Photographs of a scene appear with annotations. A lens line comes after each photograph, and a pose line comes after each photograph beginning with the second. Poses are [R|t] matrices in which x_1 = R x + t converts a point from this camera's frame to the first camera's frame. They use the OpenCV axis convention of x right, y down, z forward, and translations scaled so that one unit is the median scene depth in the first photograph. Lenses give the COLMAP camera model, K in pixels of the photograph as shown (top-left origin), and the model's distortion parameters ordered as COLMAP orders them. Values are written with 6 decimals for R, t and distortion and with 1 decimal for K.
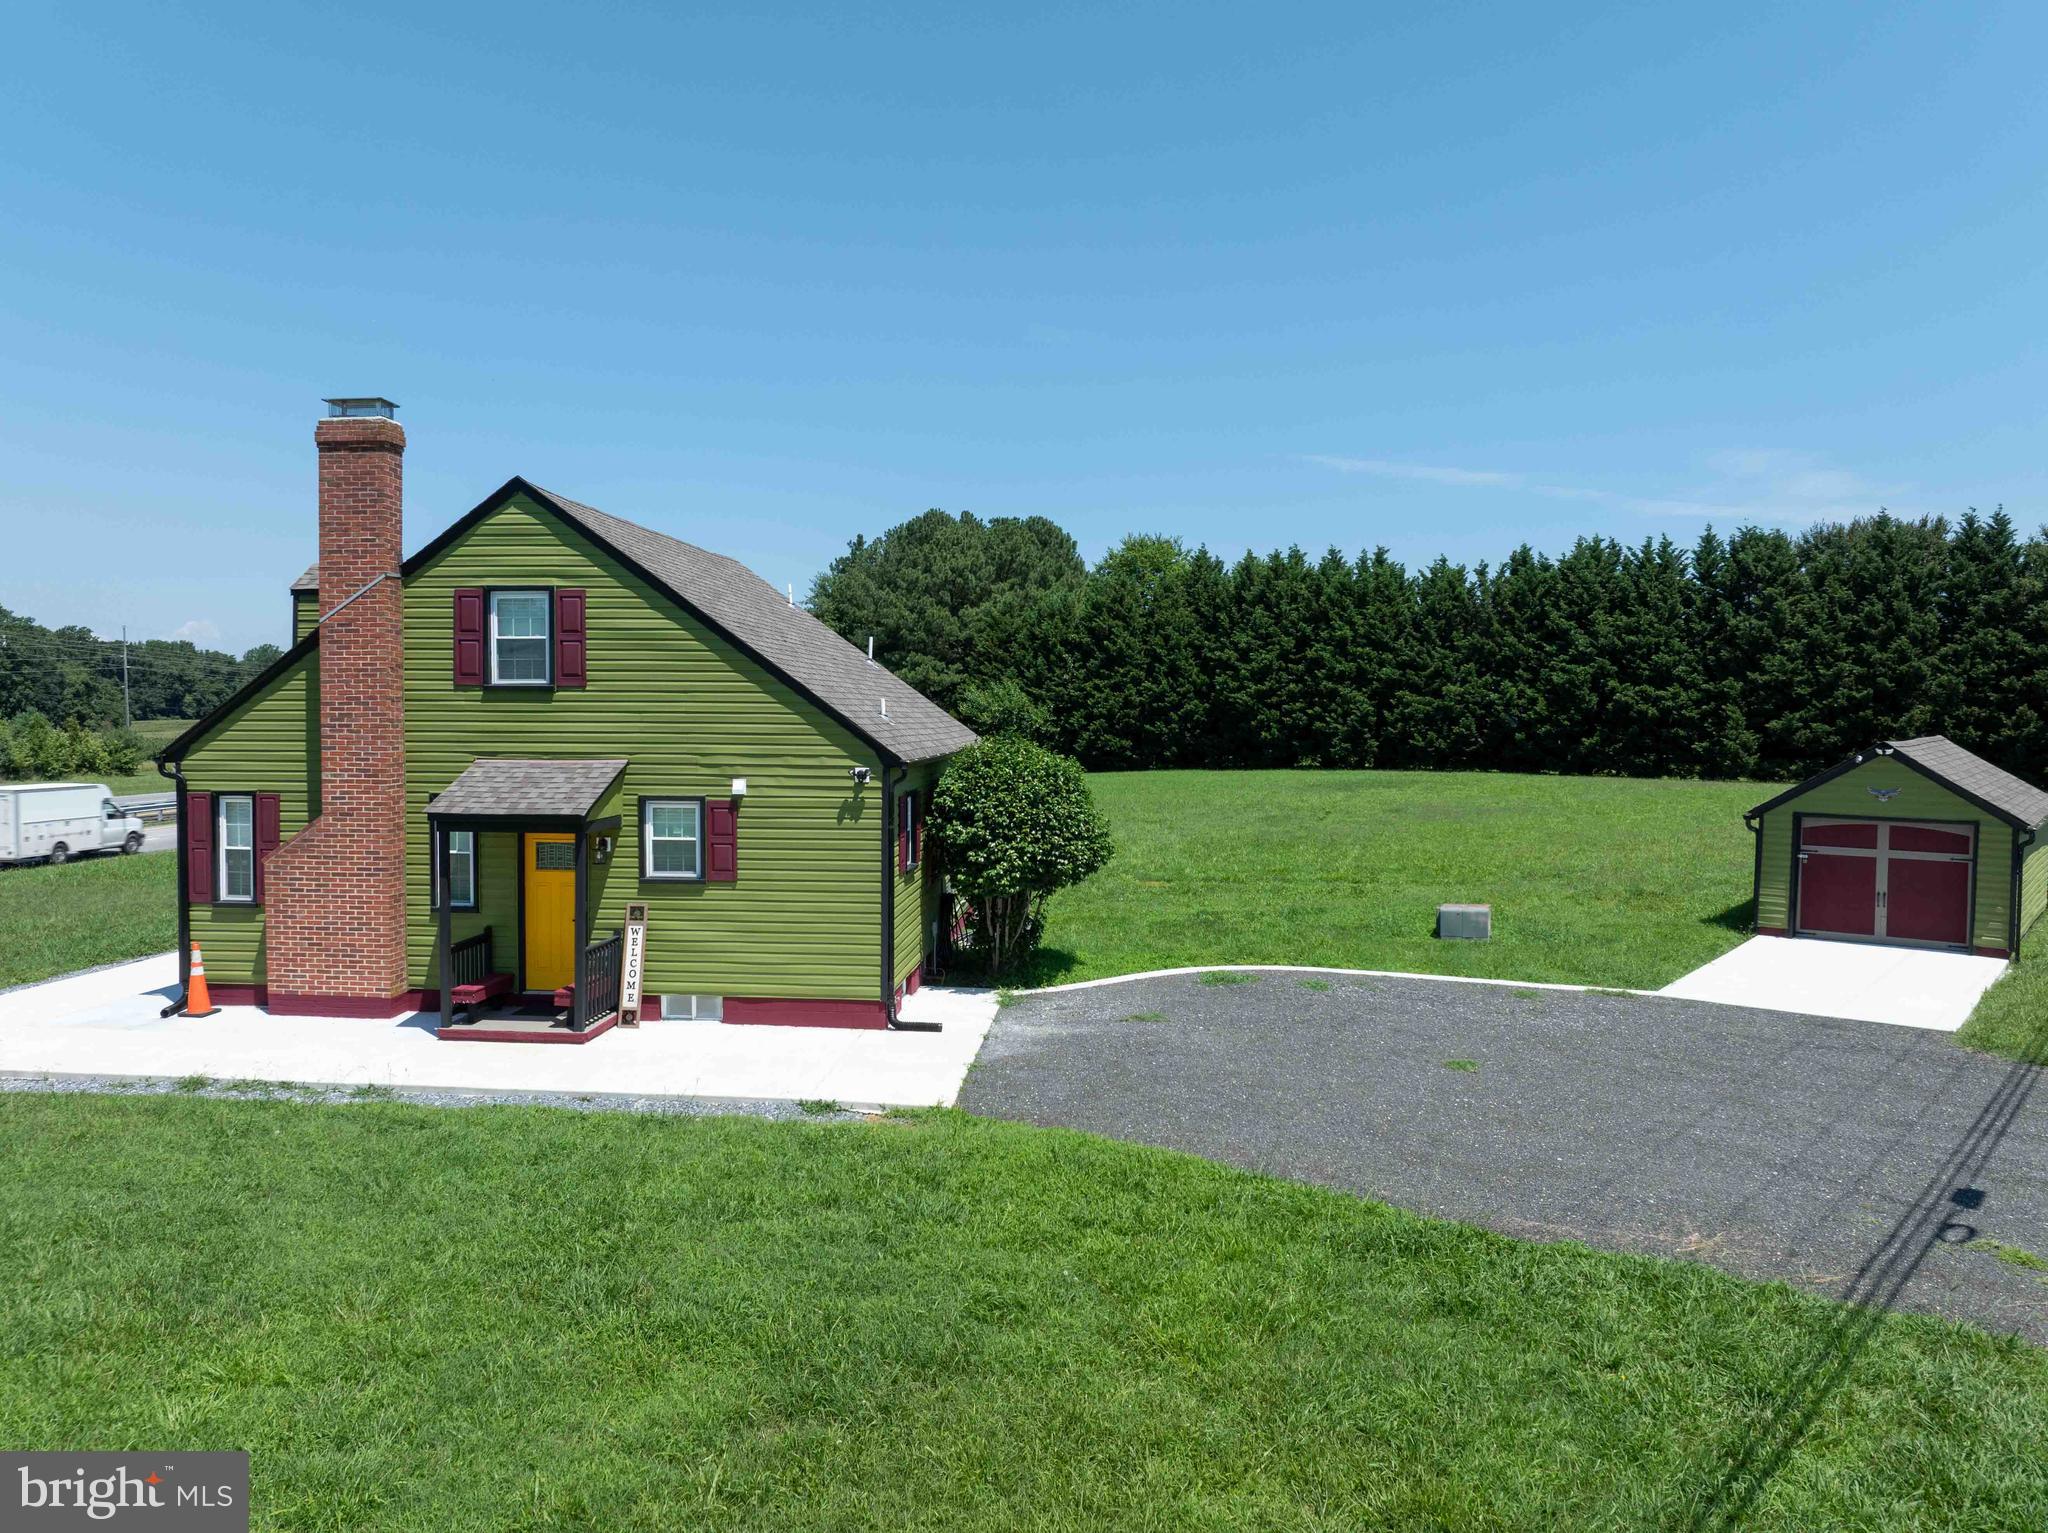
lens RADIAL K [[1443.7, 0, 1030.0], [0, 1443.7, 758.0], [0, 0, 1]] dist [-0.046563, 0.012908]
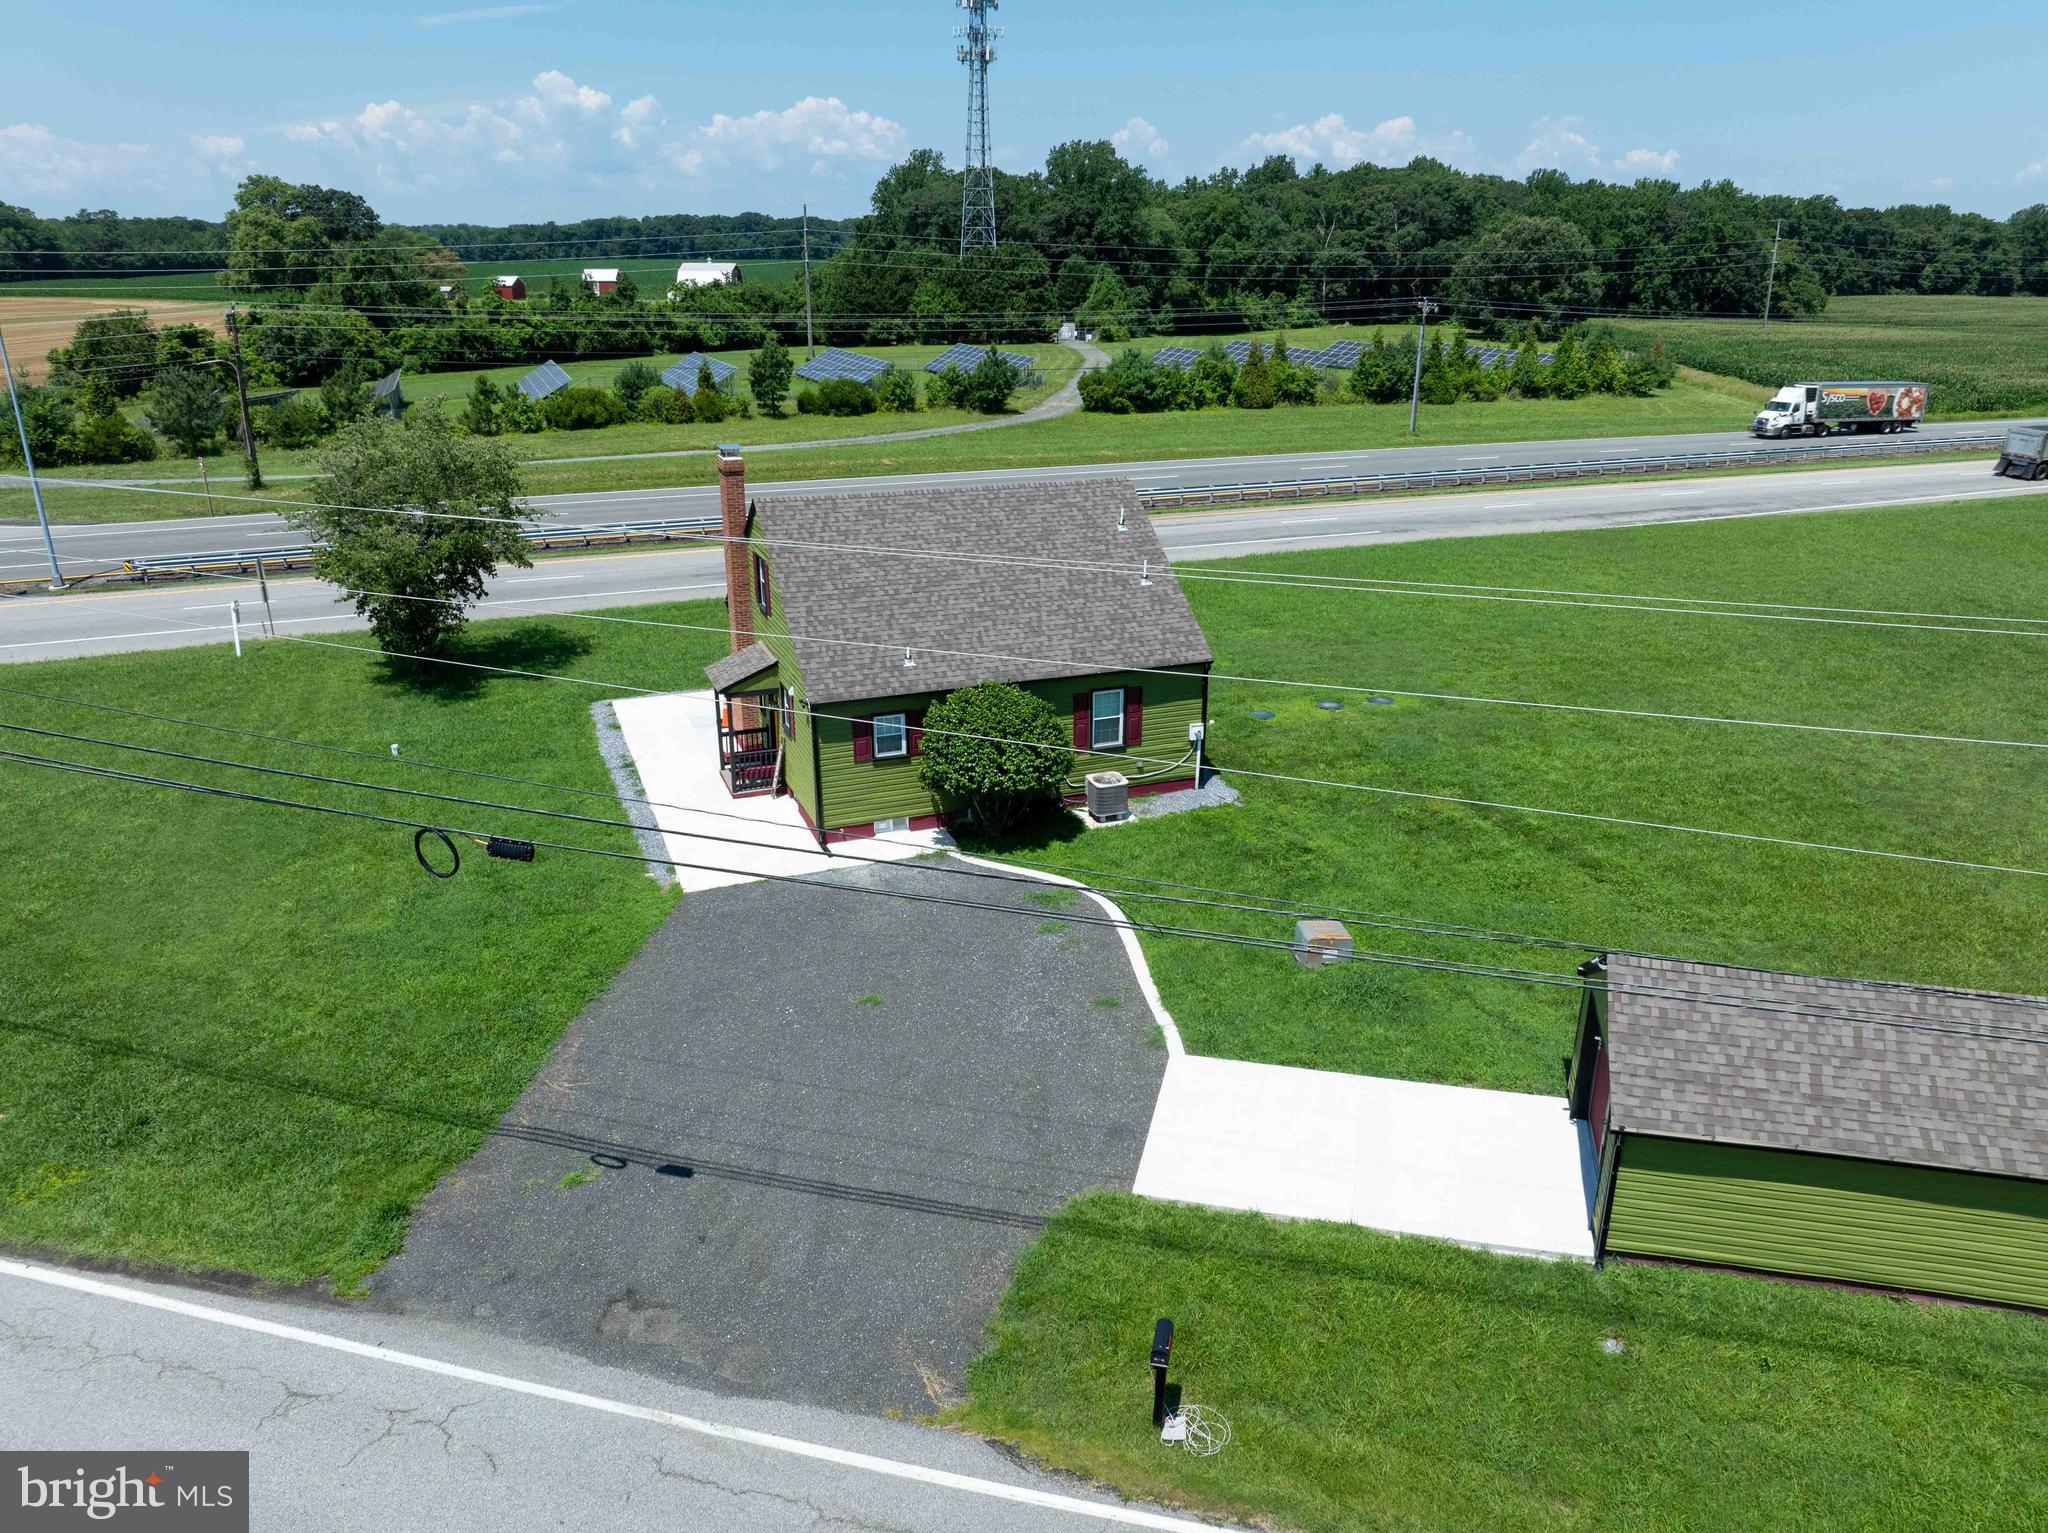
lens RADIAL K [[1443.7, 0, 1026.2], [0, 1443.7, 758.6], [0, 0, 1]] dist [-0.046563, 0.012908]
pose [[0.433554, 0.297989, -0.850431, 0.304674], [-0.026496, 0.947549, 0.318510, -0.099392], [0.900738, -0.115558, 0.418710, 0.103131]]
